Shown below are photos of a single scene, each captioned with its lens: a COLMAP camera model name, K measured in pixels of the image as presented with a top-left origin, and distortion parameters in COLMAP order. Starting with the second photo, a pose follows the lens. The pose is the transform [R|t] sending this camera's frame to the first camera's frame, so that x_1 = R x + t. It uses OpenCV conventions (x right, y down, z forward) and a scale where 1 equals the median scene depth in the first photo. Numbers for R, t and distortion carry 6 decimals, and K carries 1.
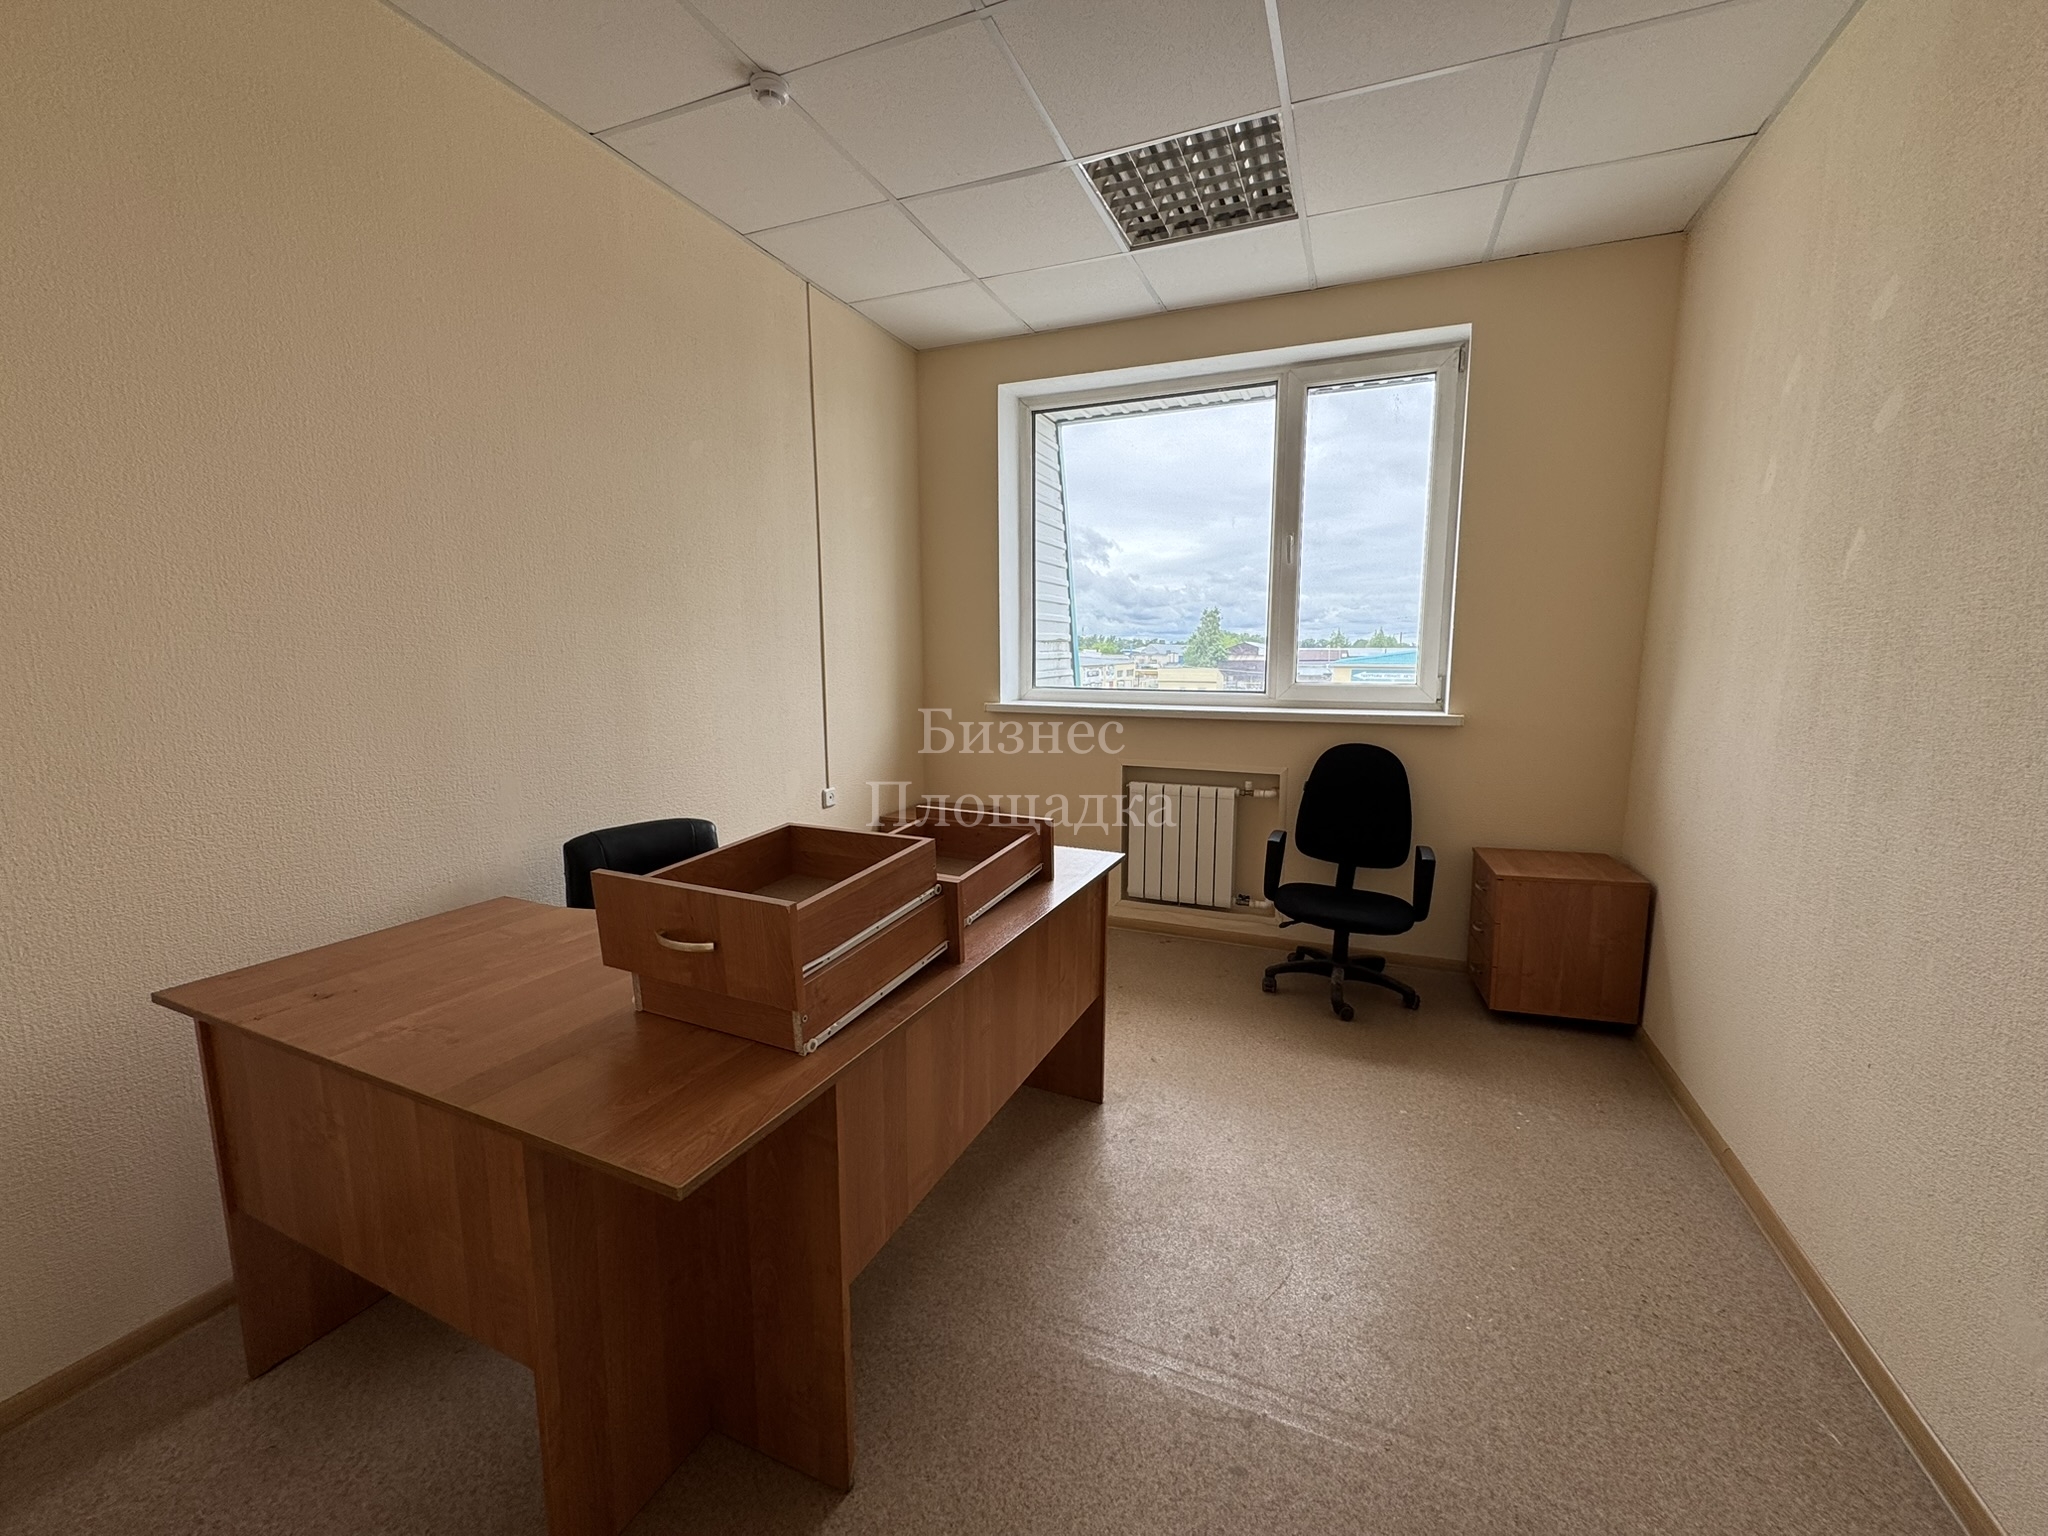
lens RADIAL K [[813.8, 0, 1025.0], [0, 813.8, 765.1], [0, 0, 1]] dist [-0.002290, 0.000379]
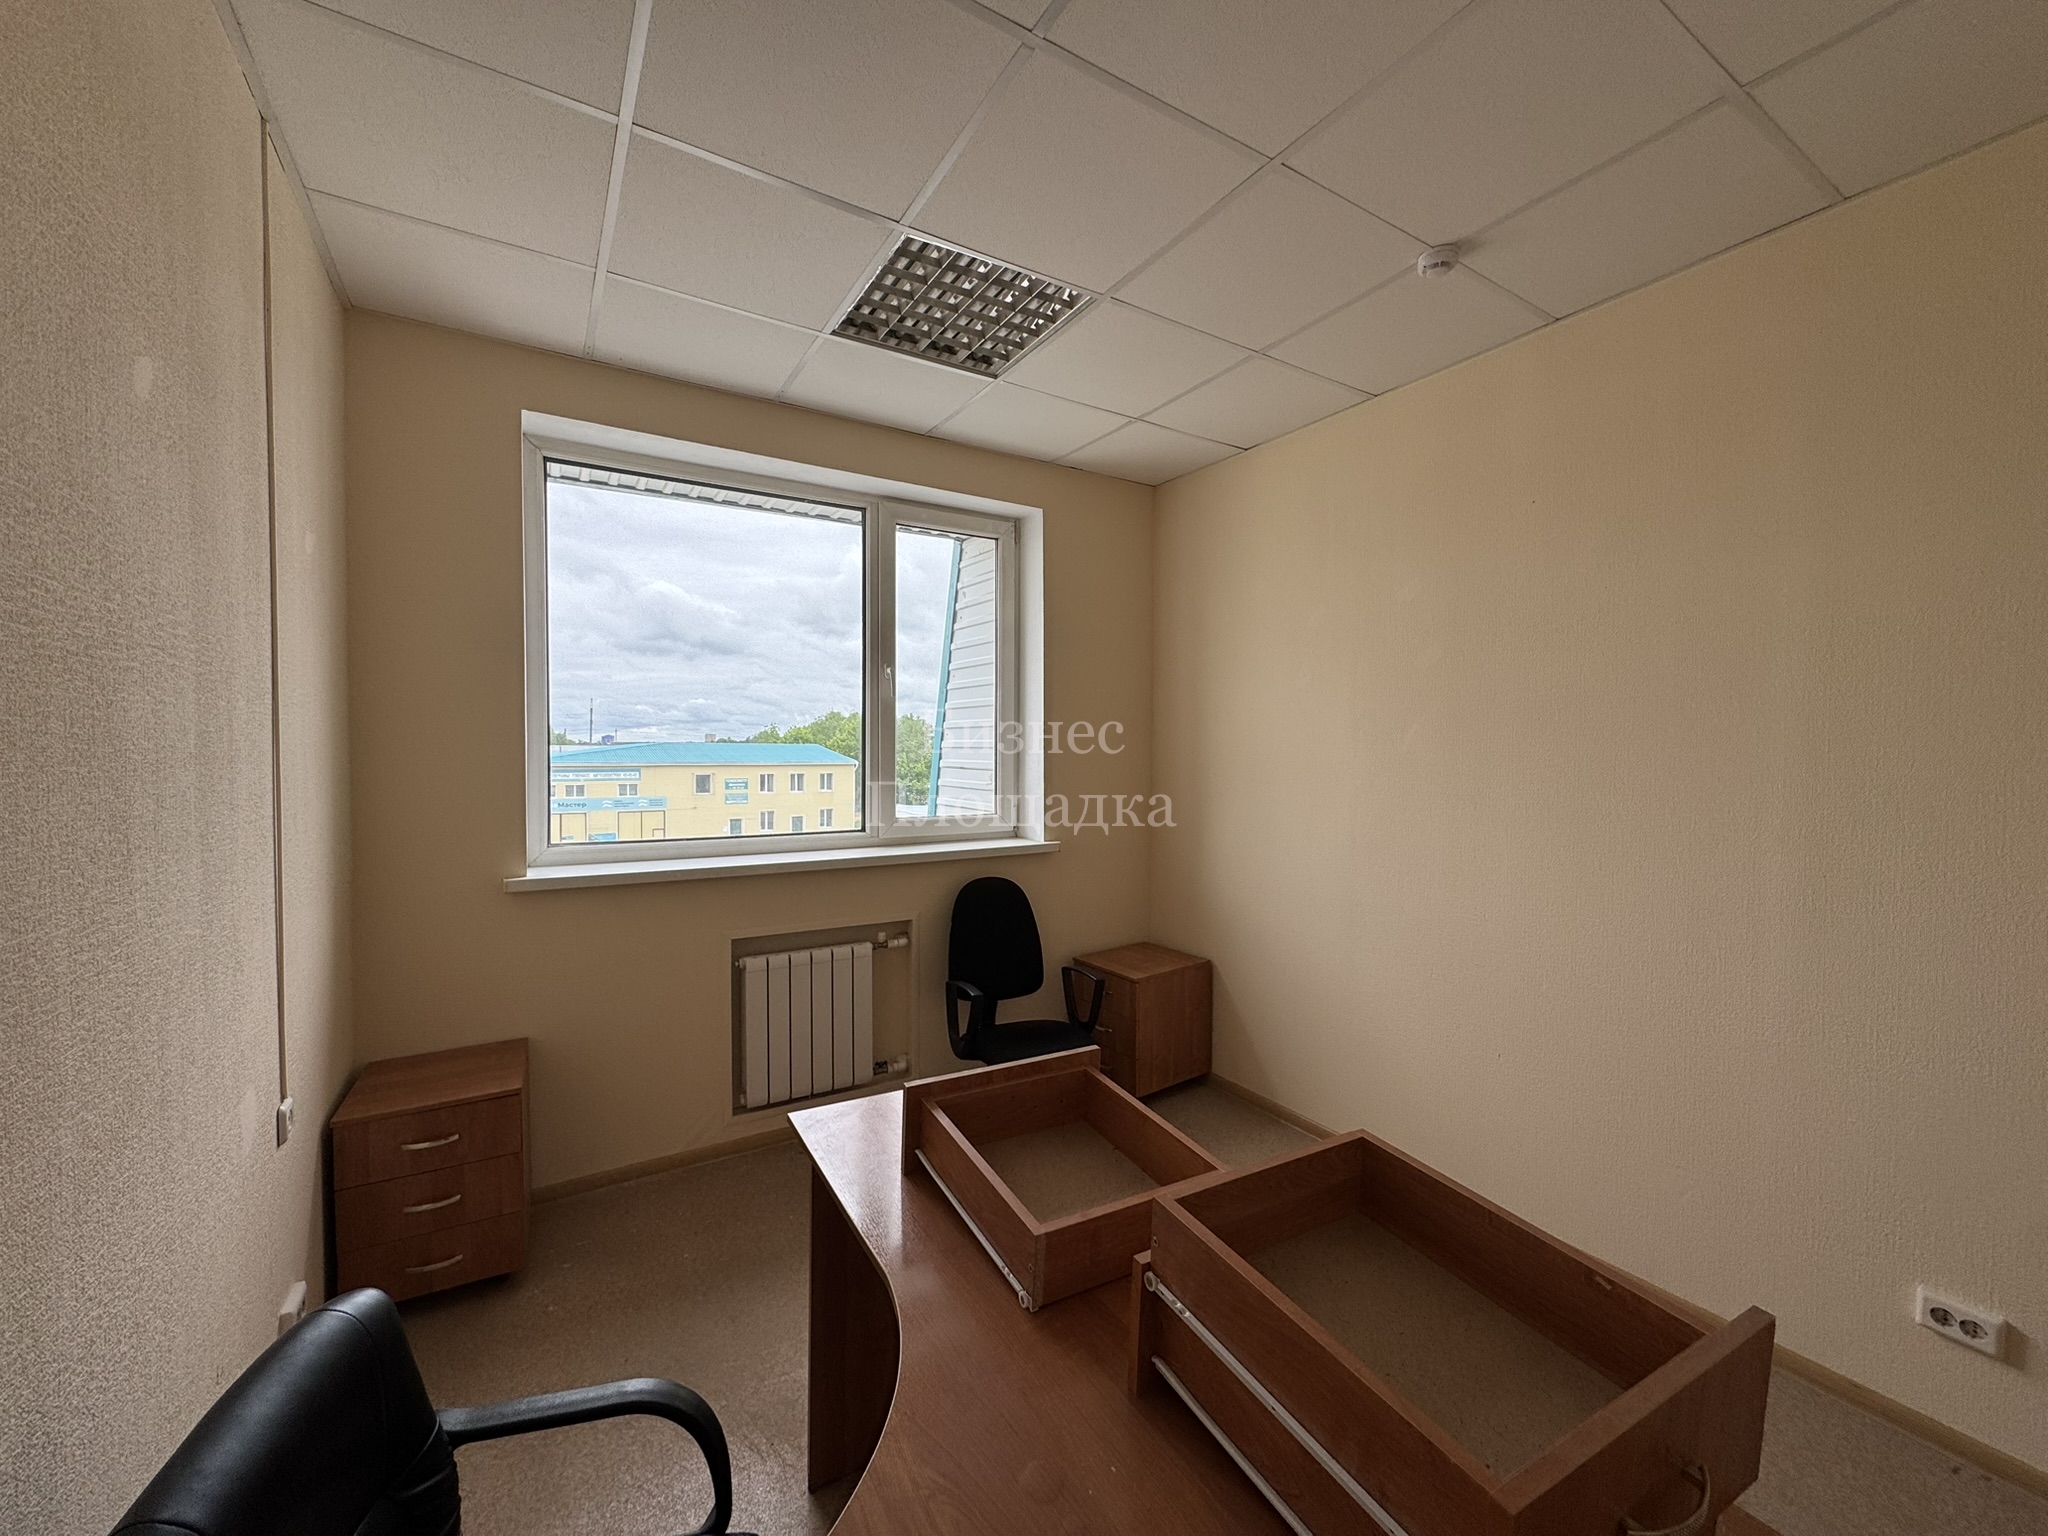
lens RADIAL K [[813.8, 0, 1022.3], [0, 813.8, 760.6], [0, 0, 1]] dist [-0.002290, 0.000379]
pose [[0.590457, -0.009377, 0.807014, -0.386537], [0.109310, 0.991648, -0.068455, -0.096626], [-0.799632, 0.128634, 0.586551, 0.348677]]
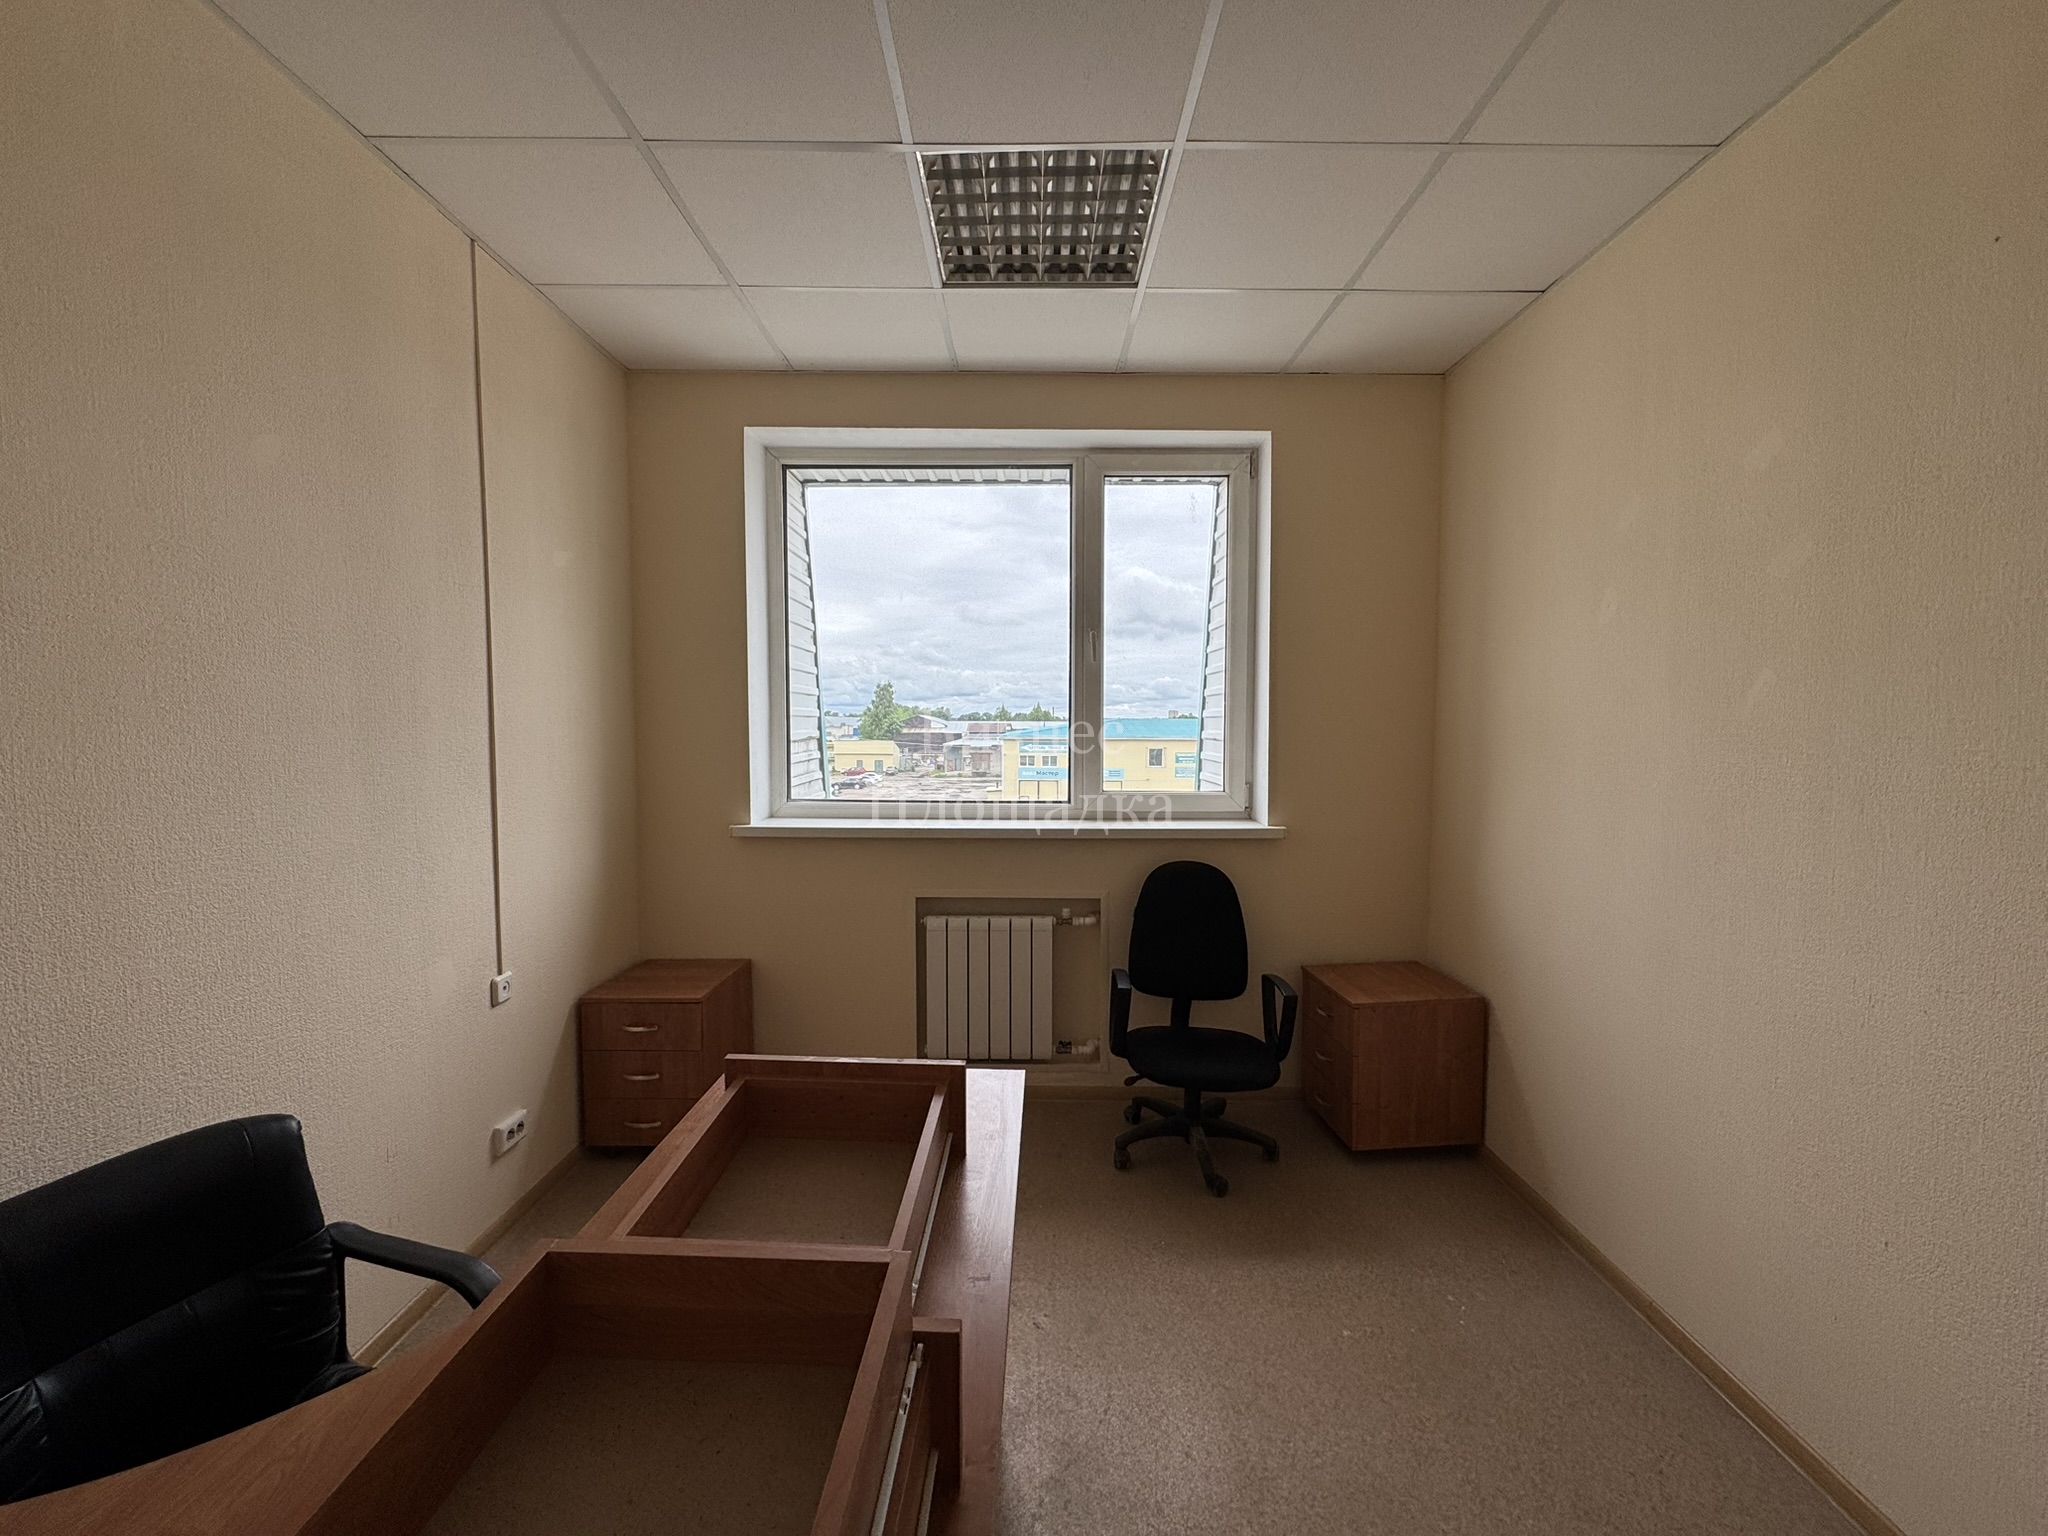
lens RADIAL K [[813.8, 0, 1022.8], [0, 813.8, 764.7], [0, 0, 1]] dist [-0.002290, 0.000379]
pose [[0.924187, -0.016545, 0.381581, -0.103023], [0.050121, 0.995675, -0.078220, -0.071756], [-0.378637, 0.091415, 0.921020, 0.222285]]
